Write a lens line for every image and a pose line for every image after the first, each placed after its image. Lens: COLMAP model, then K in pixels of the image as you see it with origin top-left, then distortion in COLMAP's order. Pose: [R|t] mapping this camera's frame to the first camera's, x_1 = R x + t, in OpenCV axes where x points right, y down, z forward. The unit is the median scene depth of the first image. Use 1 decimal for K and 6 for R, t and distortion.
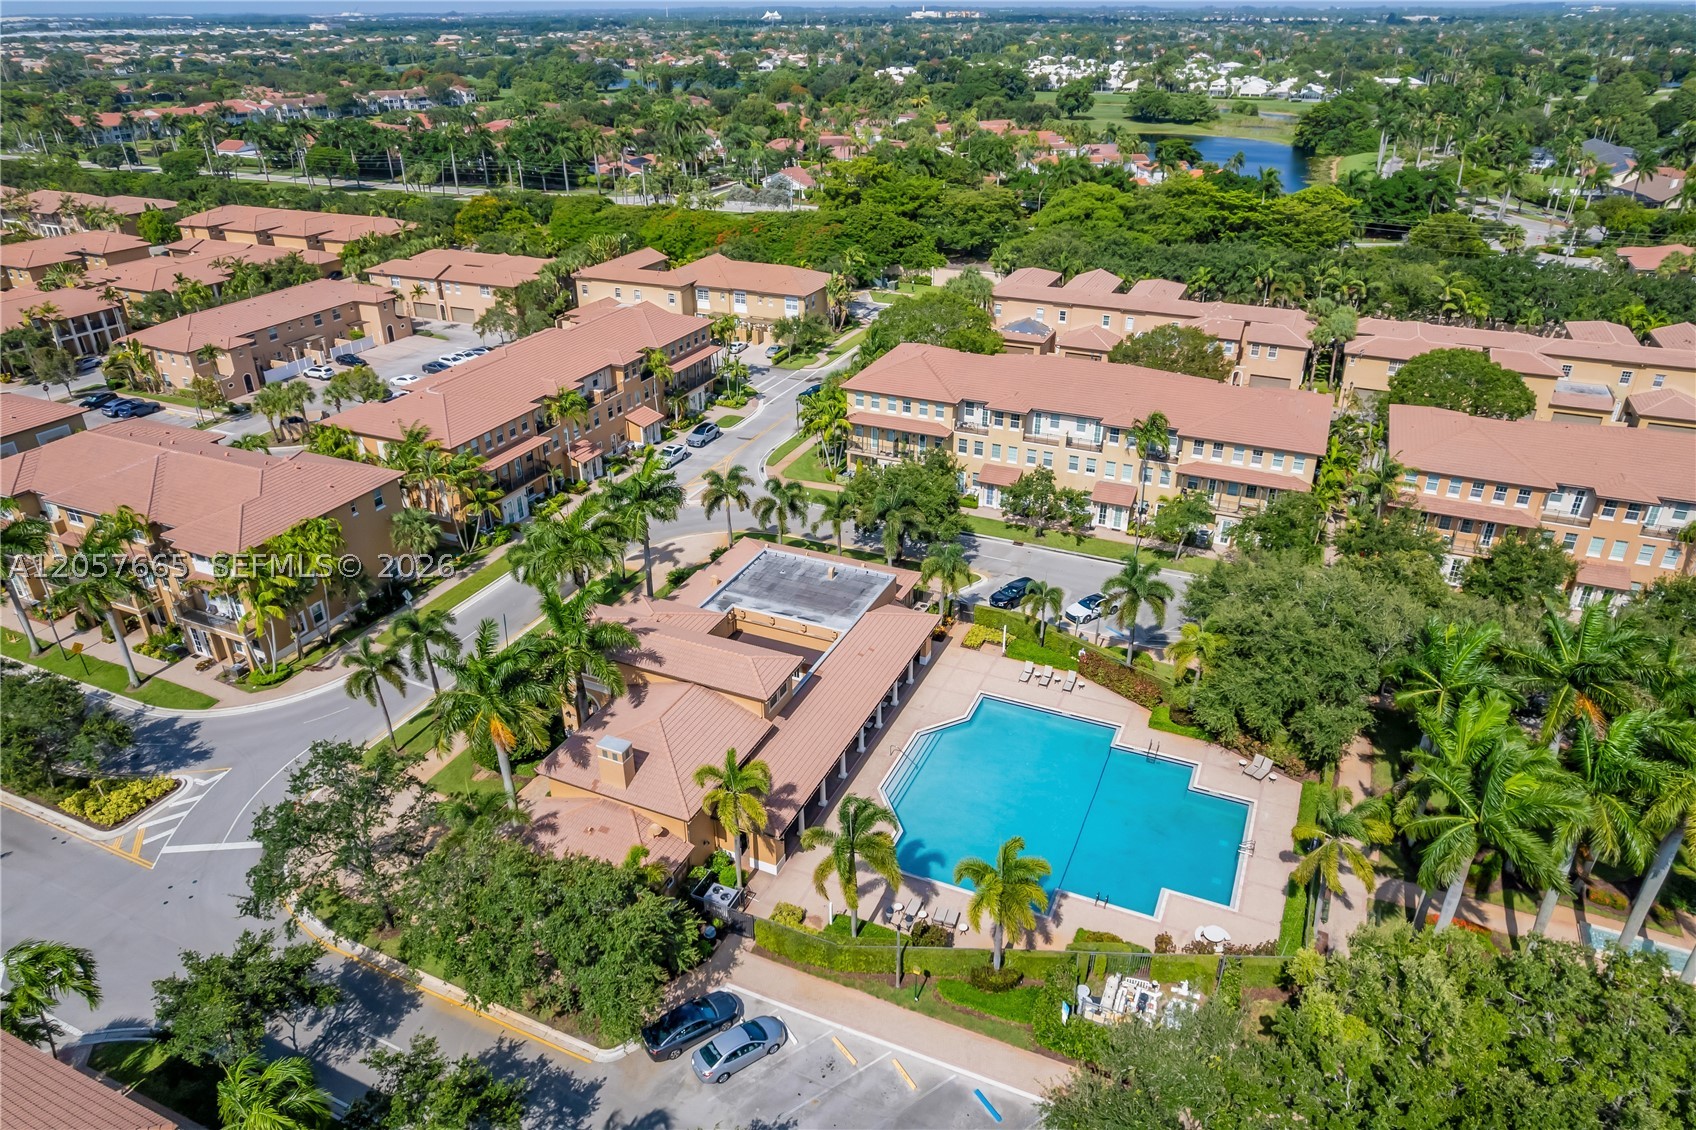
lens RADIAL K [[1079.4, 0, 848.0], [0, 1079.4, 565.0], [0, 0, 1]] dist [-0.044061, -0.000205]
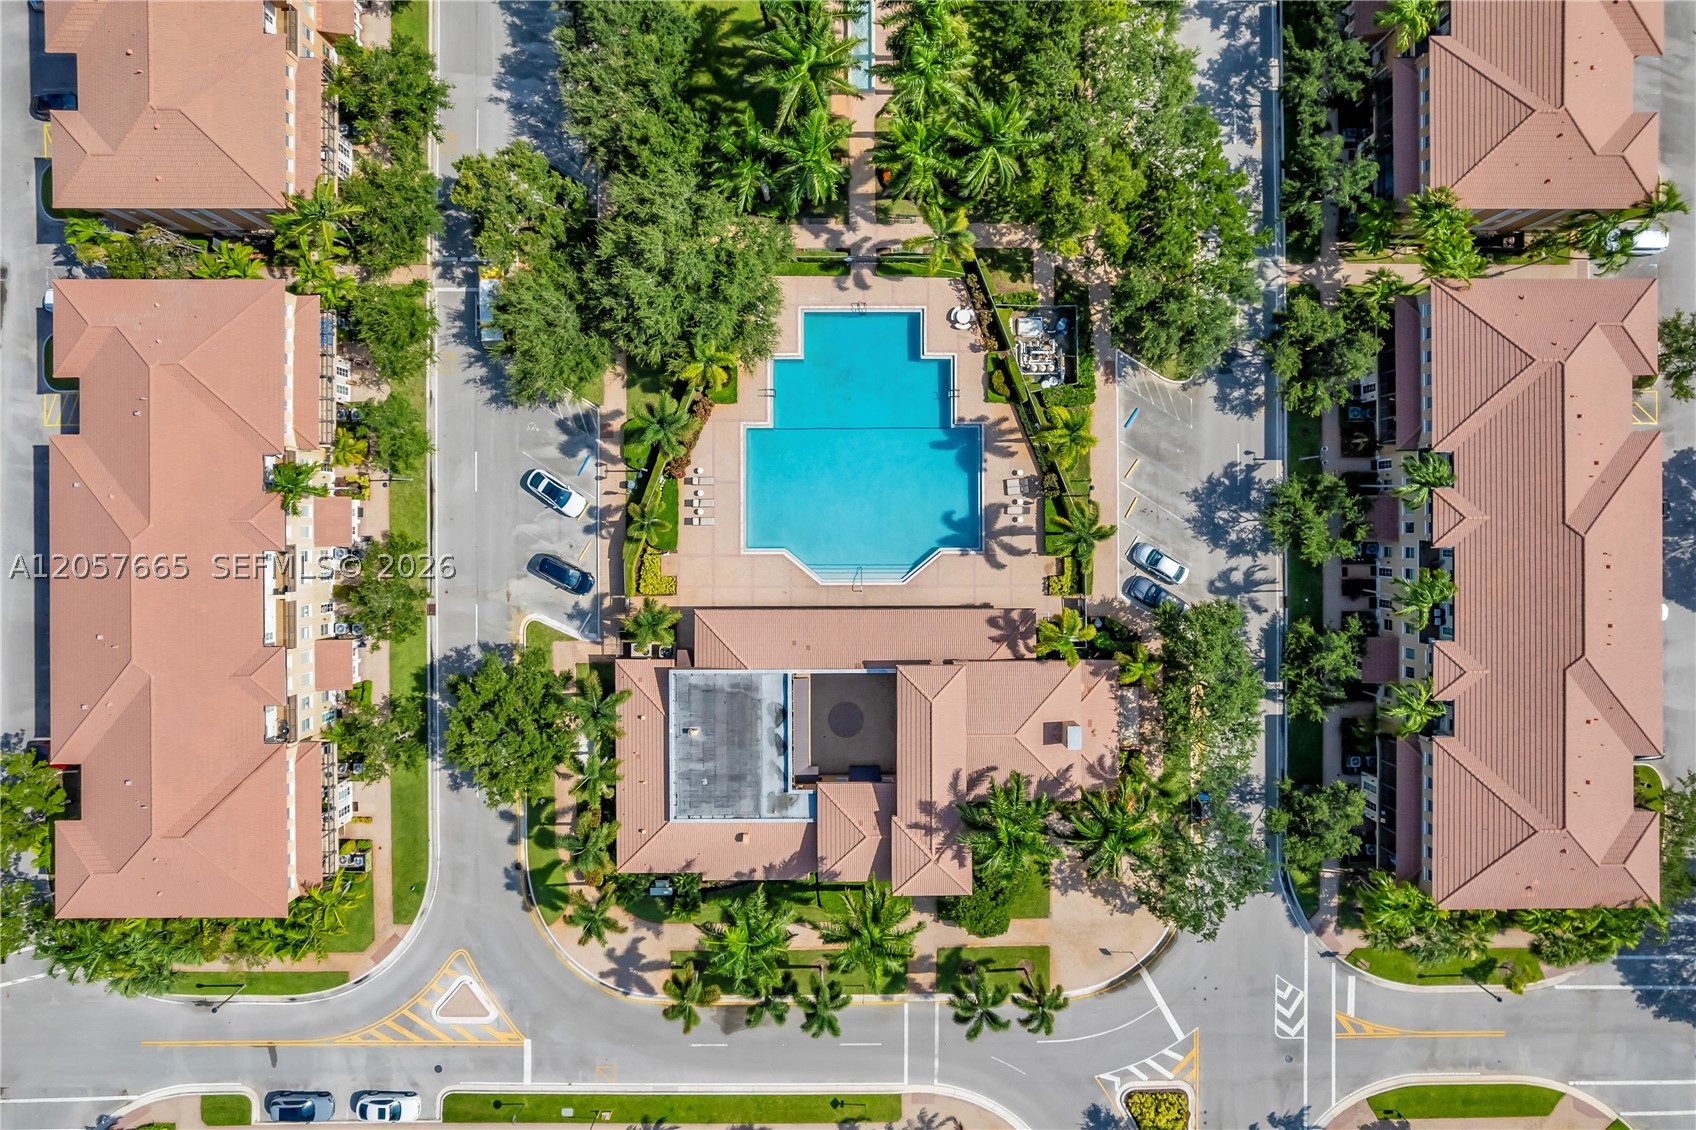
lens RADIAL K [[1079.4, 0, 848.0], [0, 1079.4, 565.0], [0, 0, 1]] dist [-0.044061, -0.000205]
pose [[-0.413191, -0.910644, 0.000501, 0.030193], [0.413192, -0.186989, 0.891239, -0.374697], [-0.811508, 0.368459, 0.453533, 0.188299]]
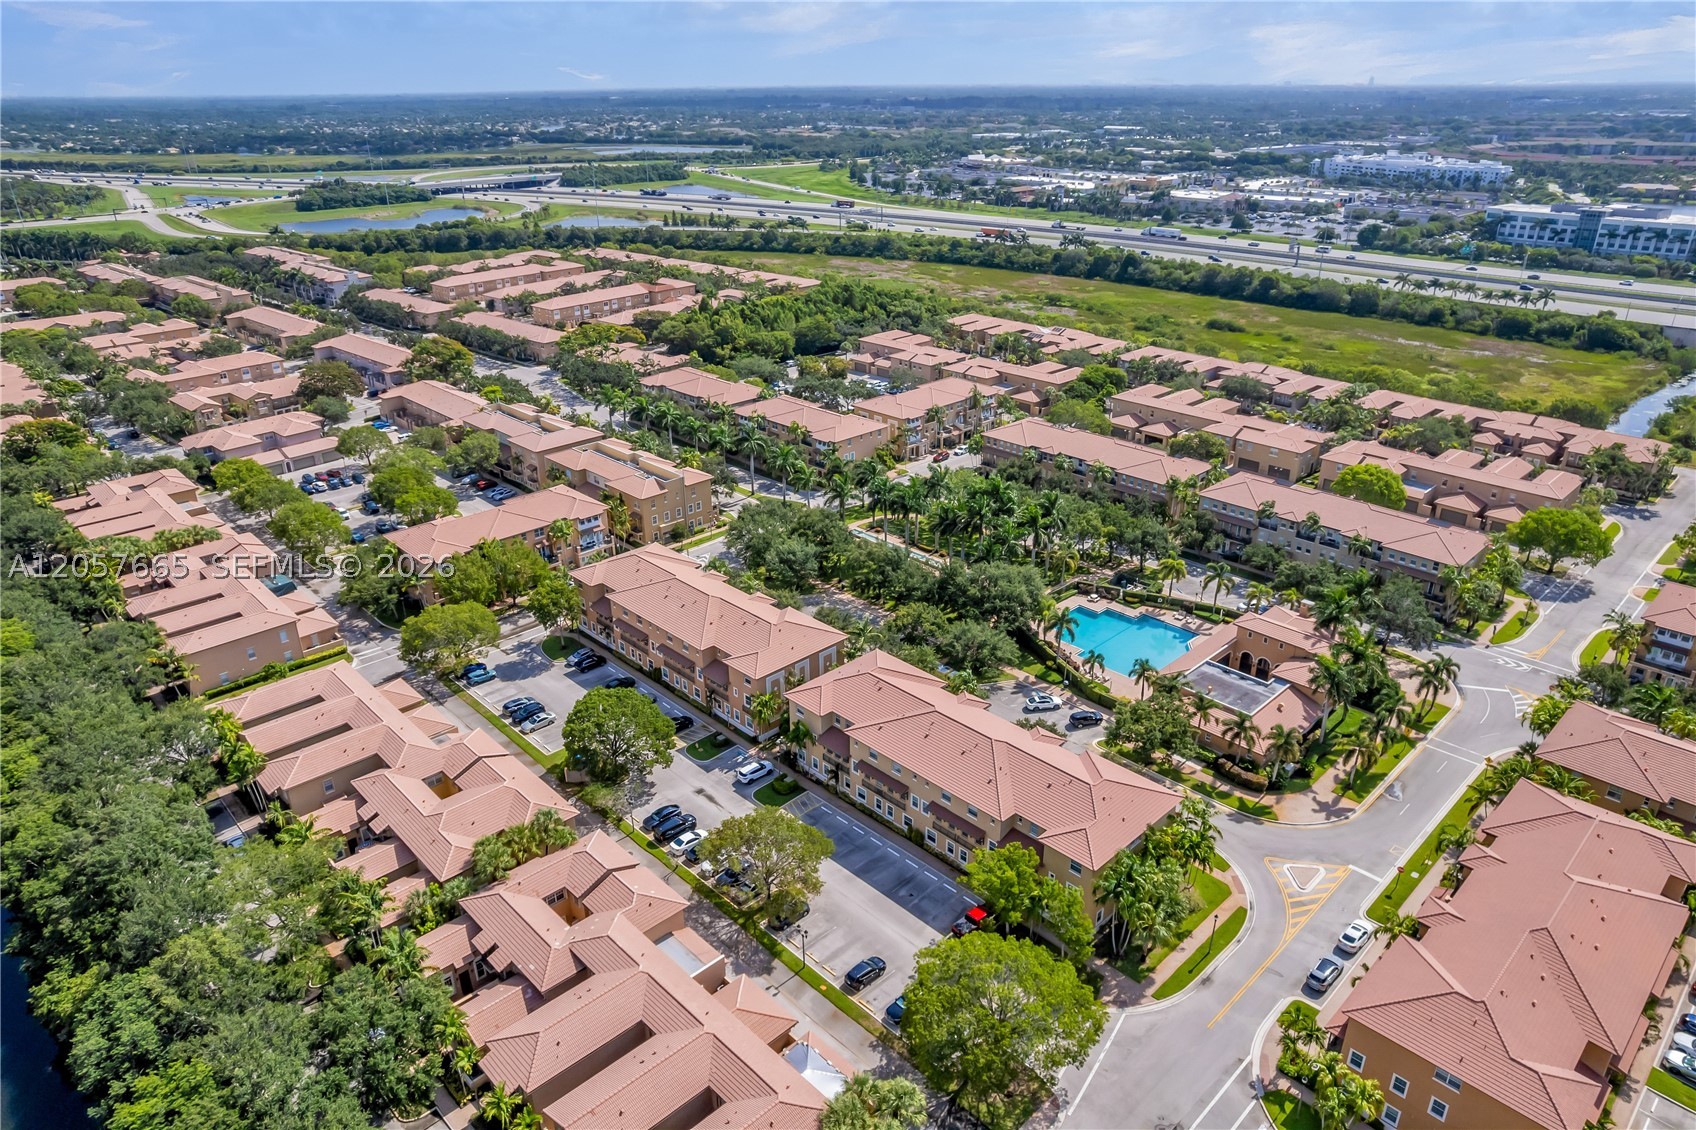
lens RADIAL K [[1079.4, 0, 848.0], [0, 1079.4, 565.0], [0, 0, 1]] dist [-0.044061, -0.000205]
pose [[-0.927378, -0.140226, 0.346852, -0.022079], [0.188307, 0.626153, 0.756619, -0.731477], [-0.323280, 0.766987, -0.554275, 0.955553]]
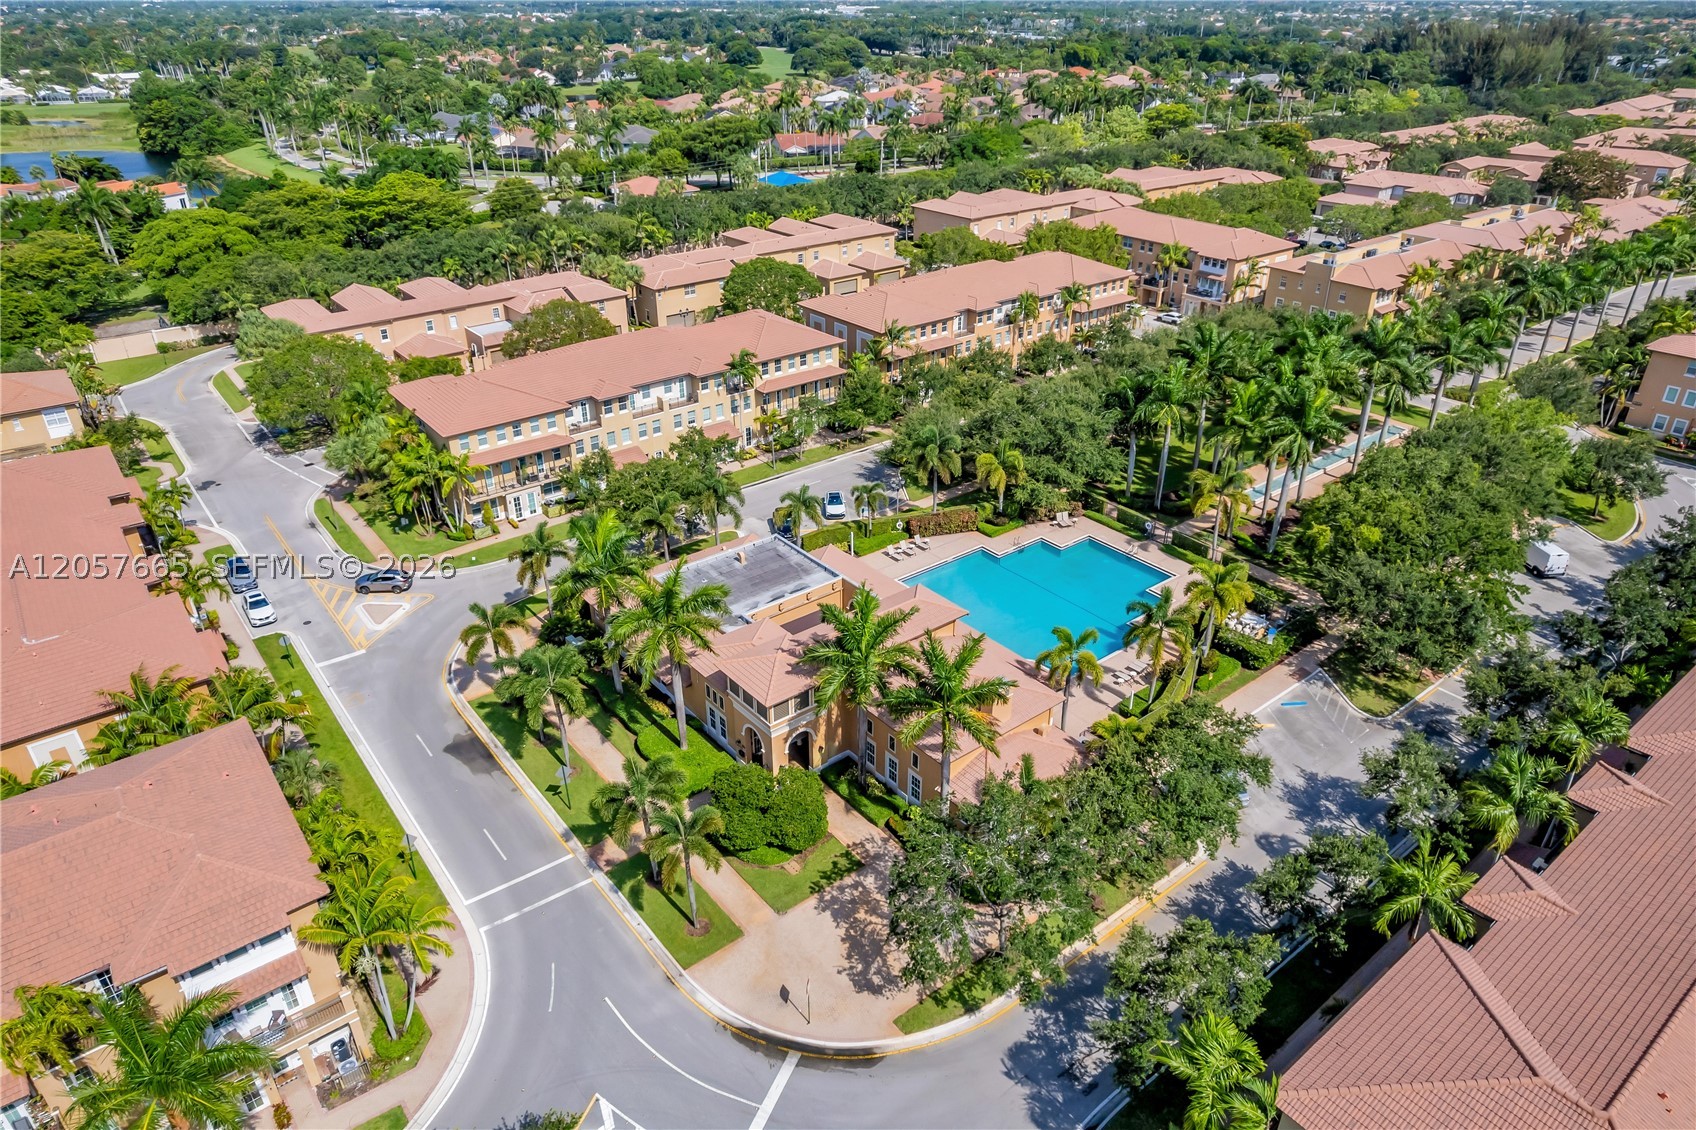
lens RADIAL K [[1080.8, 0, 848.0], [0, 1080.8, 565.0], [0, 0, 1]] dist [-0.074214, 0.066999]
pose [[0.459780, -0.419506, 0.782699, -0.373496], [0.412801, 0.881334, 0.229880, -0.087198], [-0.786255, 0.217405, 0.578392, 0.158635]]
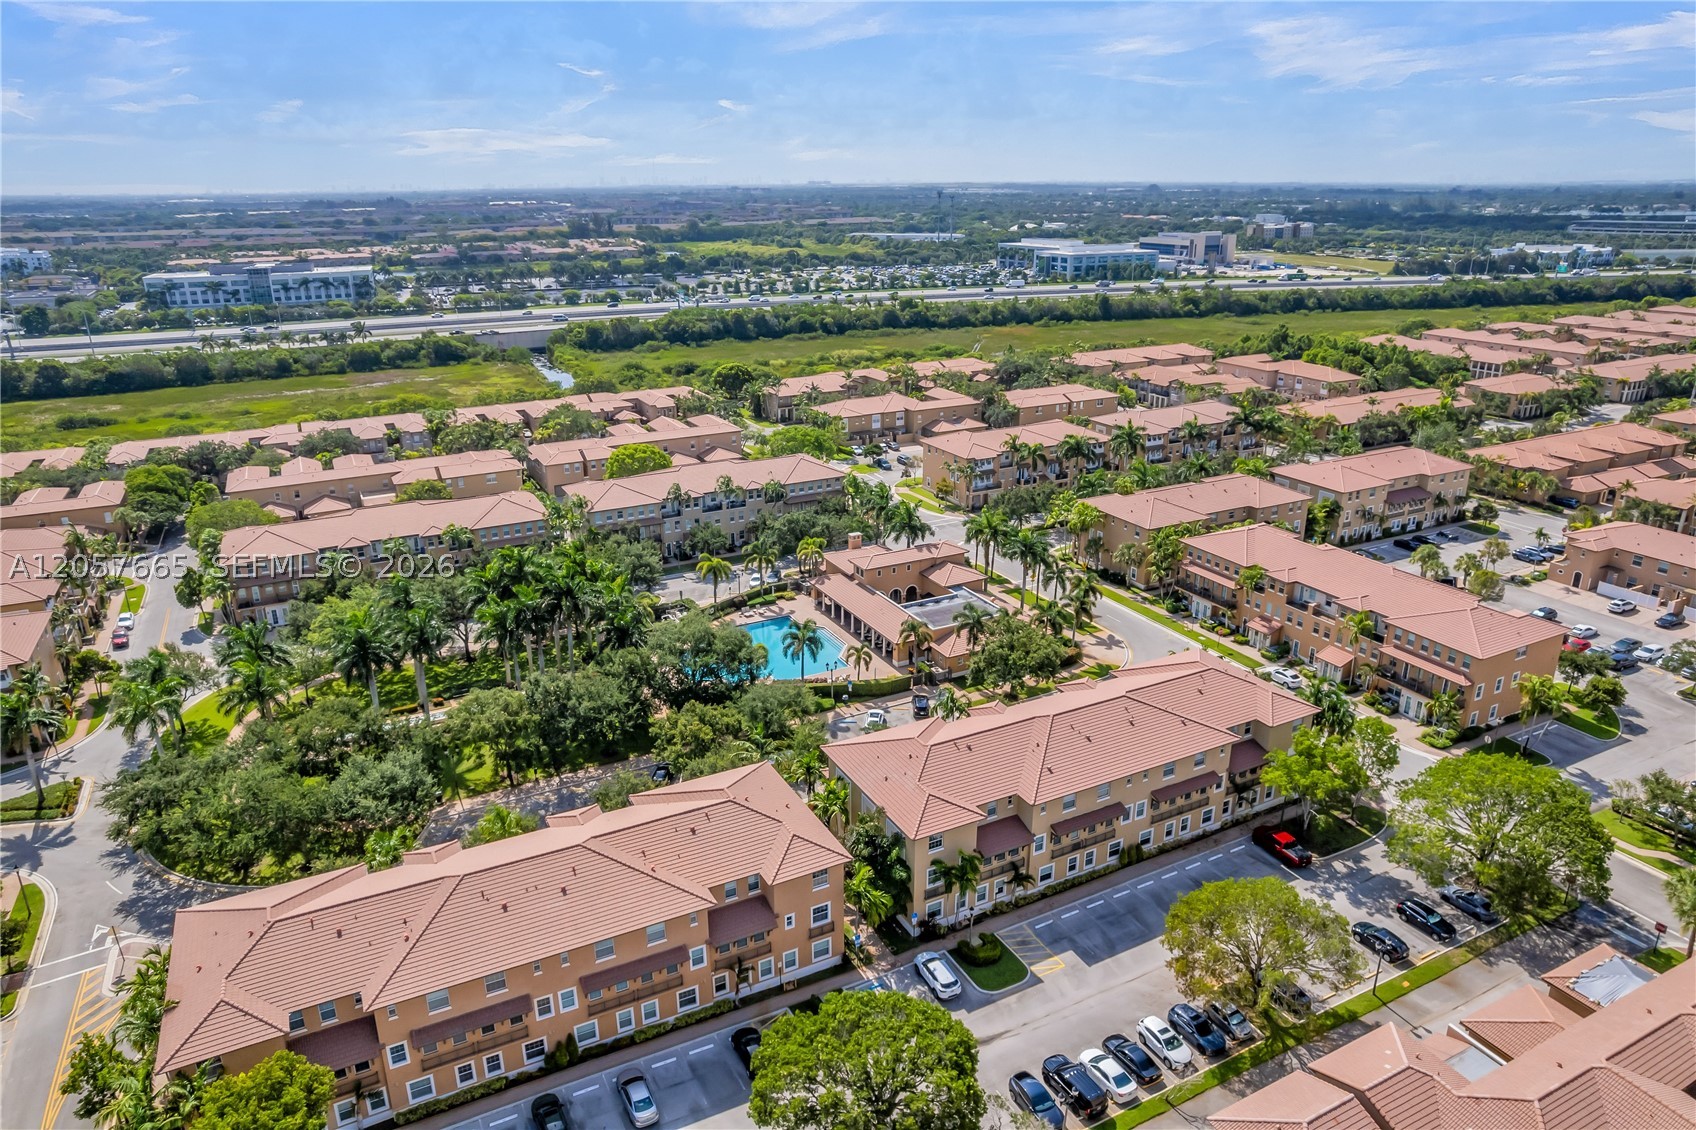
lens RADIAL K [[1079.4, 0, 848.0], [0, 1079.4, 565.0], [0, 0, 1]] dist [-0.044061, -0.000205]
pose [[-0.626203, 0.272634, -0.730439, 0.615277], [-0.353033, 0.736170, 0.577427, -0.457399], [0.695153, 0.619455, -0.364743, 0.695010]]
